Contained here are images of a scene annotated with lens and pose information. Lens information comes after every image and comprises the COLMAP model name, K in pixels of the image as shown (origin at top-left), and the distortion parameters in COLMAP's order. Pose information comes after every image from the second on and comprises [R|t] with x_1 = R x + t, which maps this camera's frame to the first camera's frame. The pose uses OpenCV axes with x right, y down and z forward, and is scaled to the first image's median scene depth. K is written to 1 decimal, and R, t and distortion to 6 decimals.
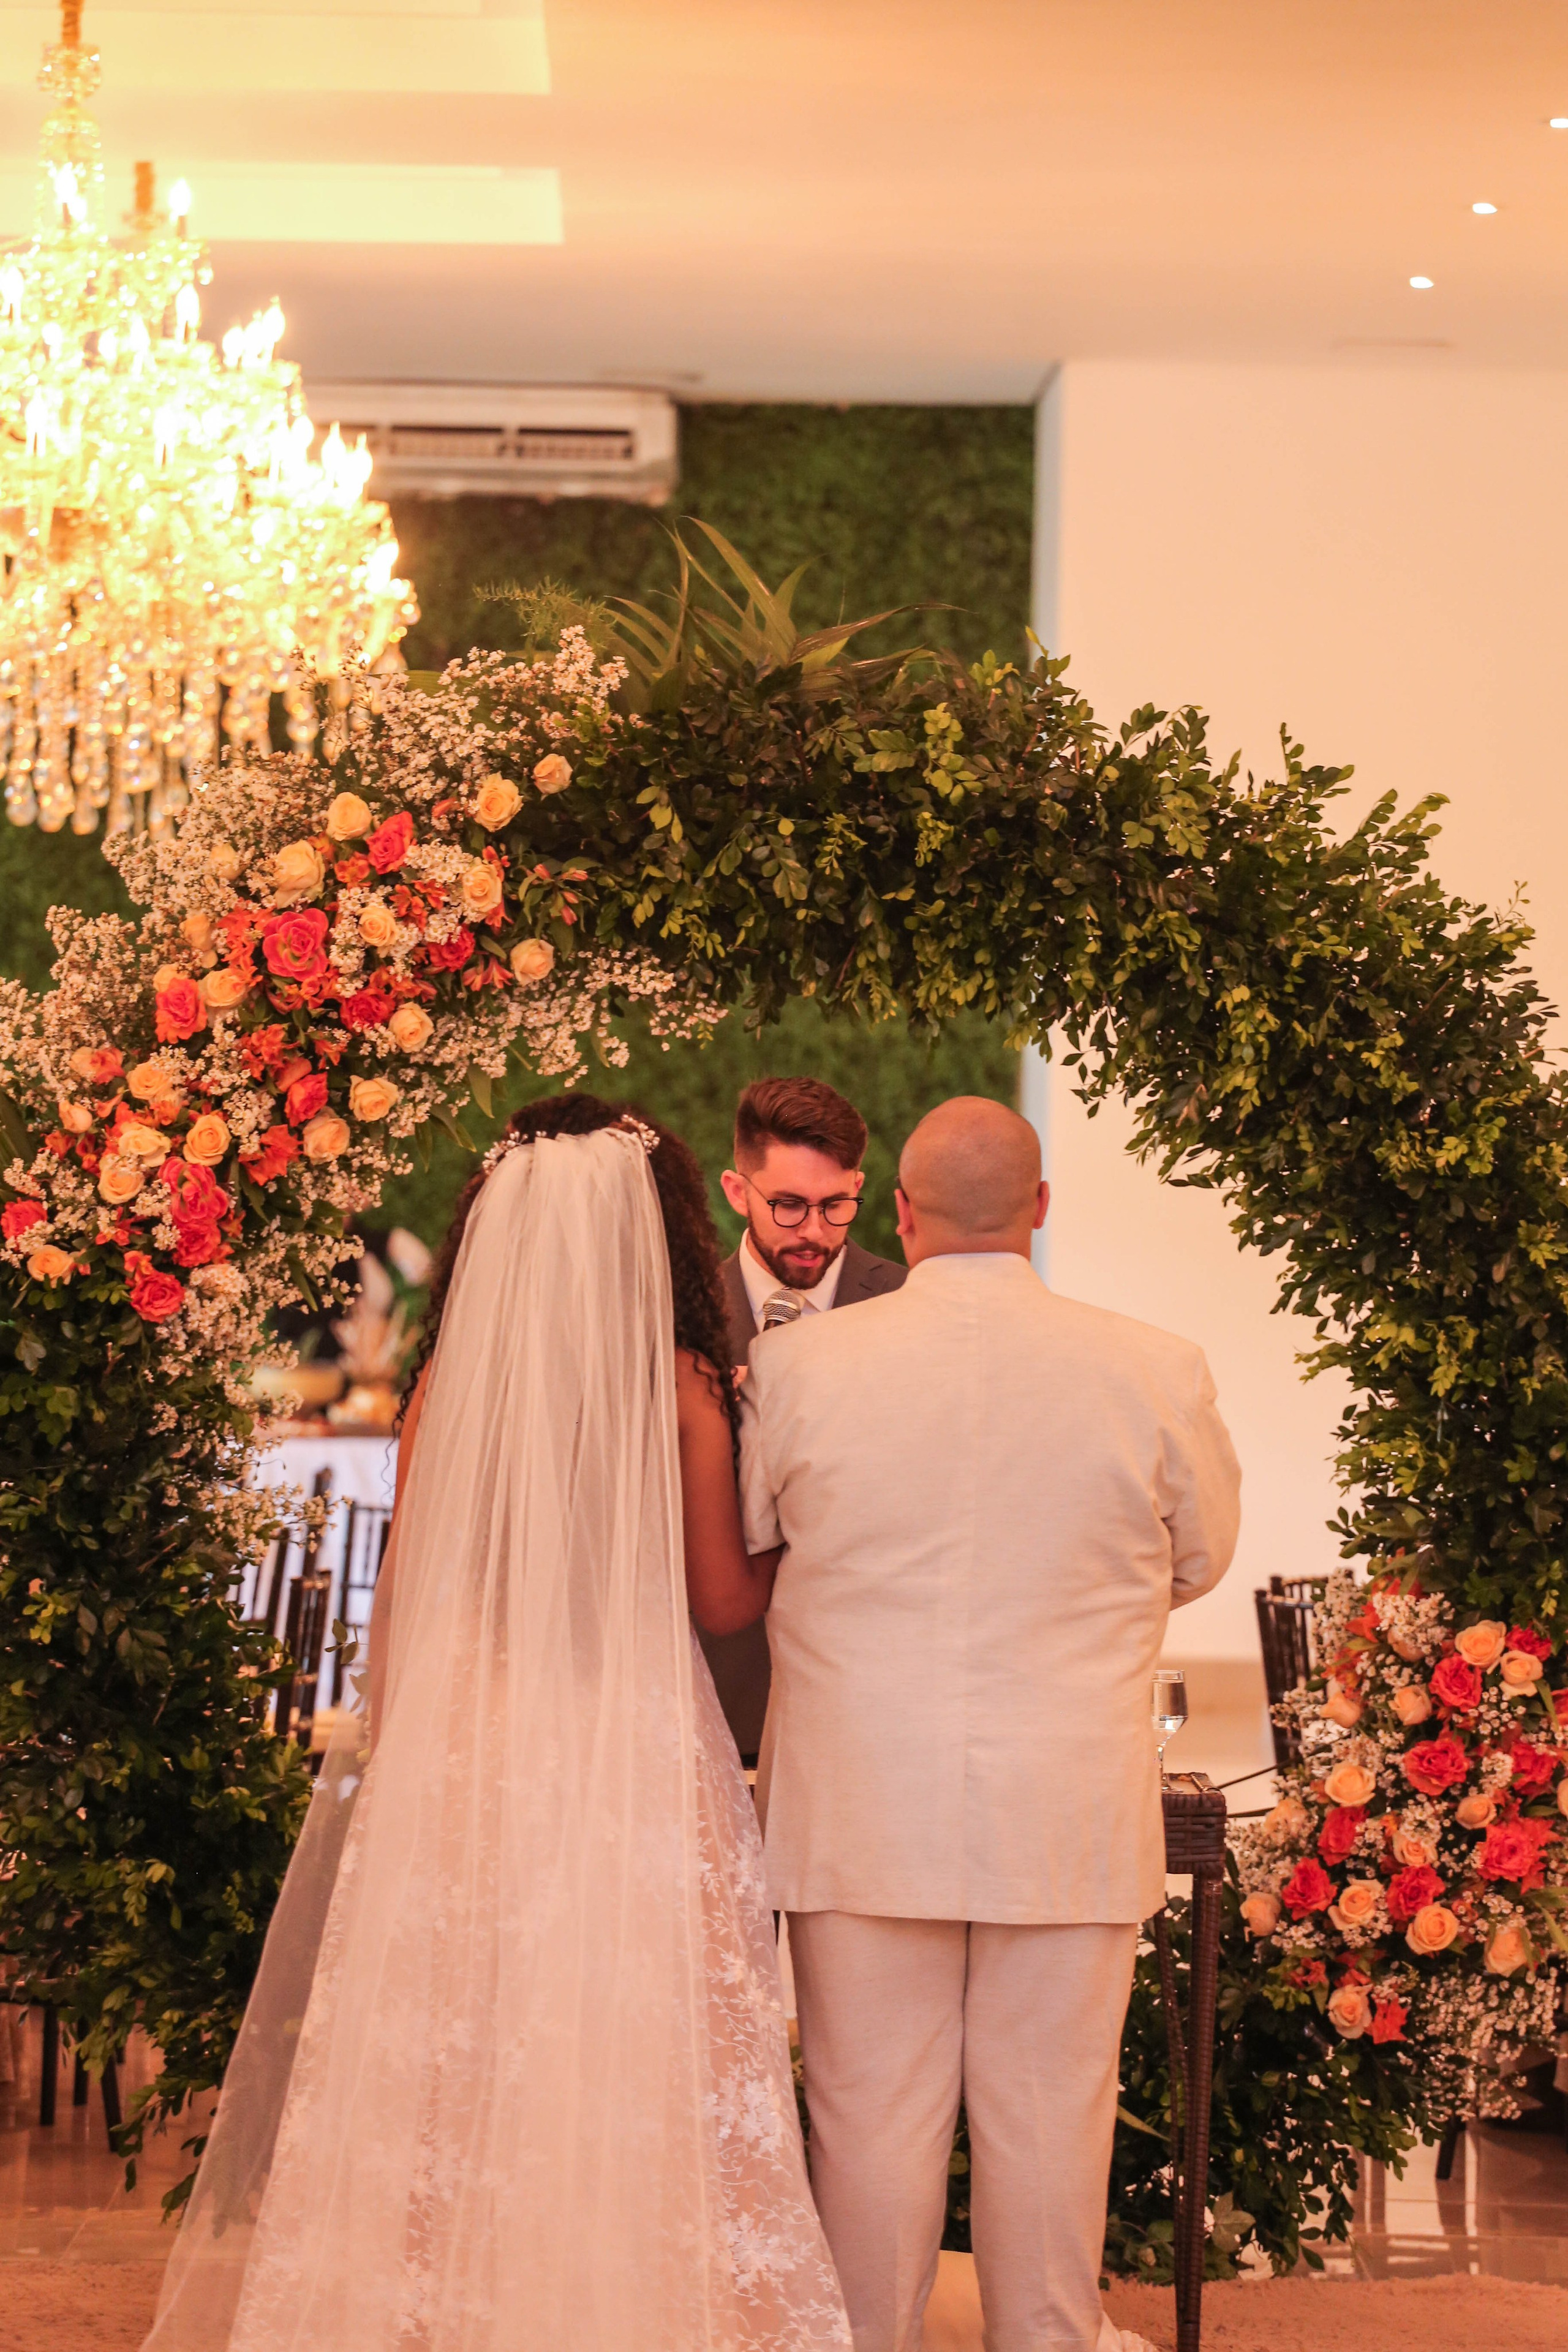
lens RADIAL K [[9617.5, 0, 784.0], [0, 9617.5, 1176.0], [0, 0, 1]] dist [0.827042, -1.639190]
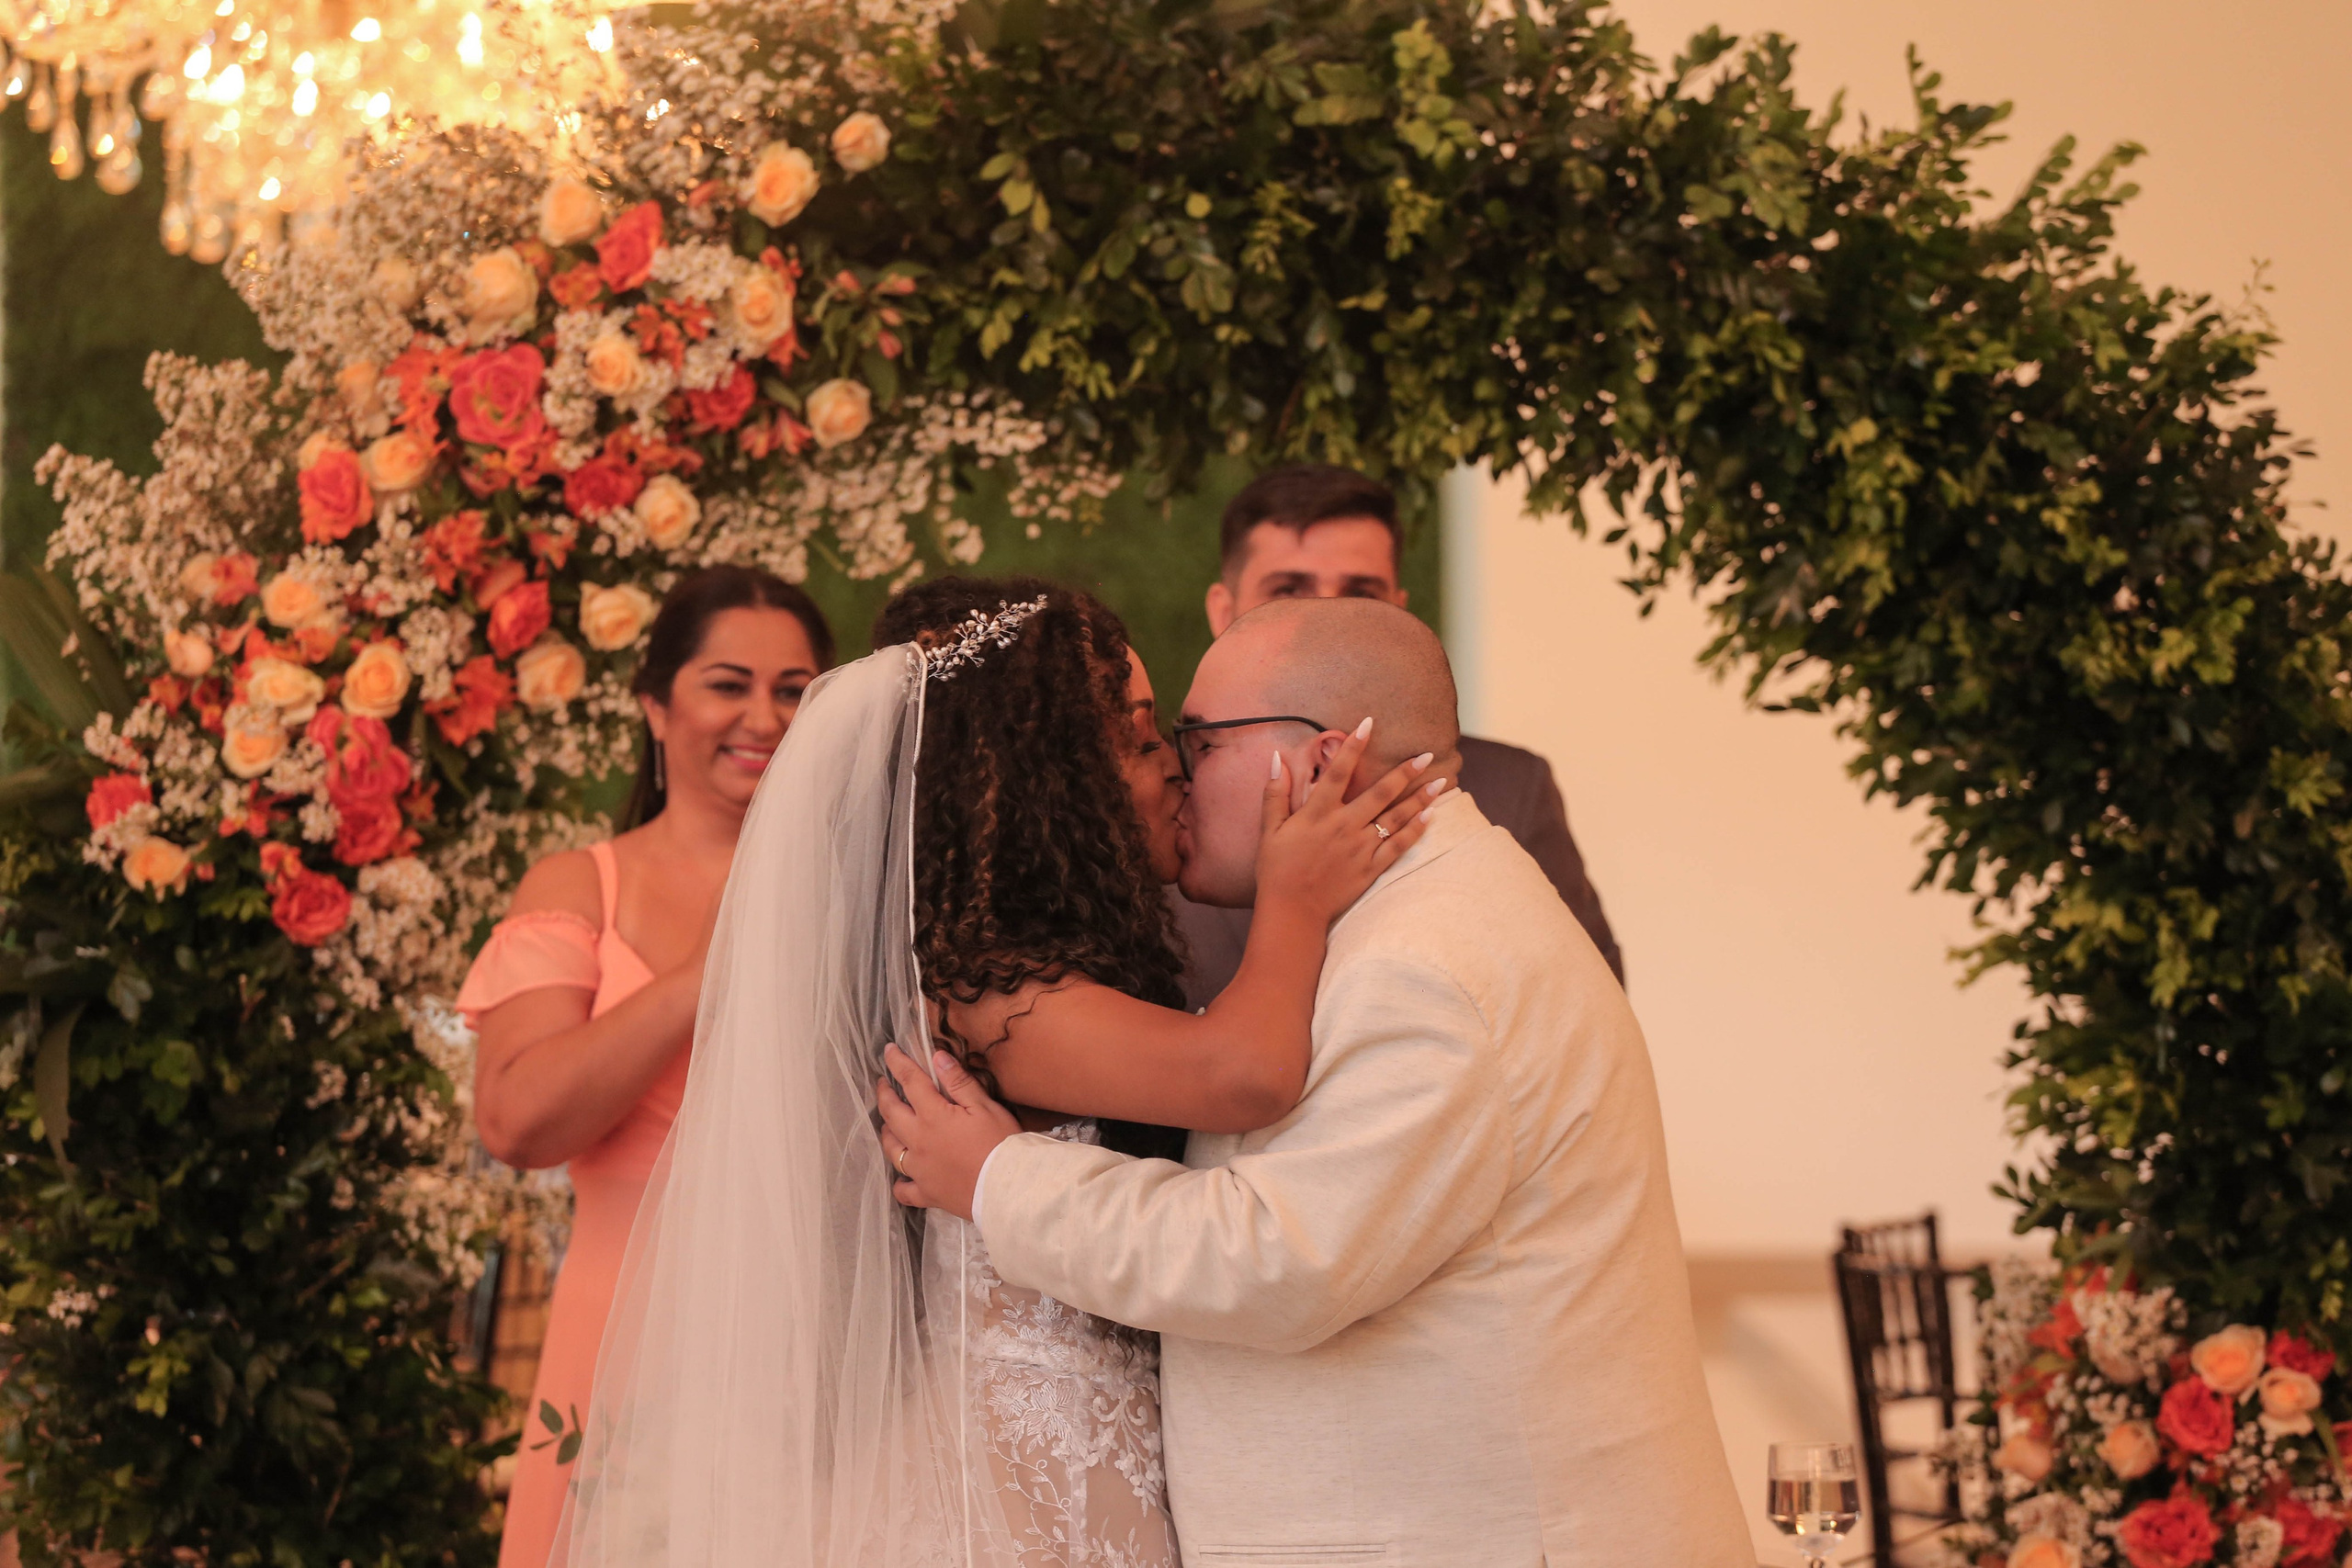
lens RADIAL K [[8435.3, 0, 1176.0], [0, 8435.3, 784.0], [0, 0, 1]] dist [0.368878, 0.643536]
pose [[0.999672, -0.025310, -0.003886, -0.000084], [0.025311, 0.999680, 0.000402, 0.004883], [0.003875, -0.000500, 0.999992, 0.390217]]
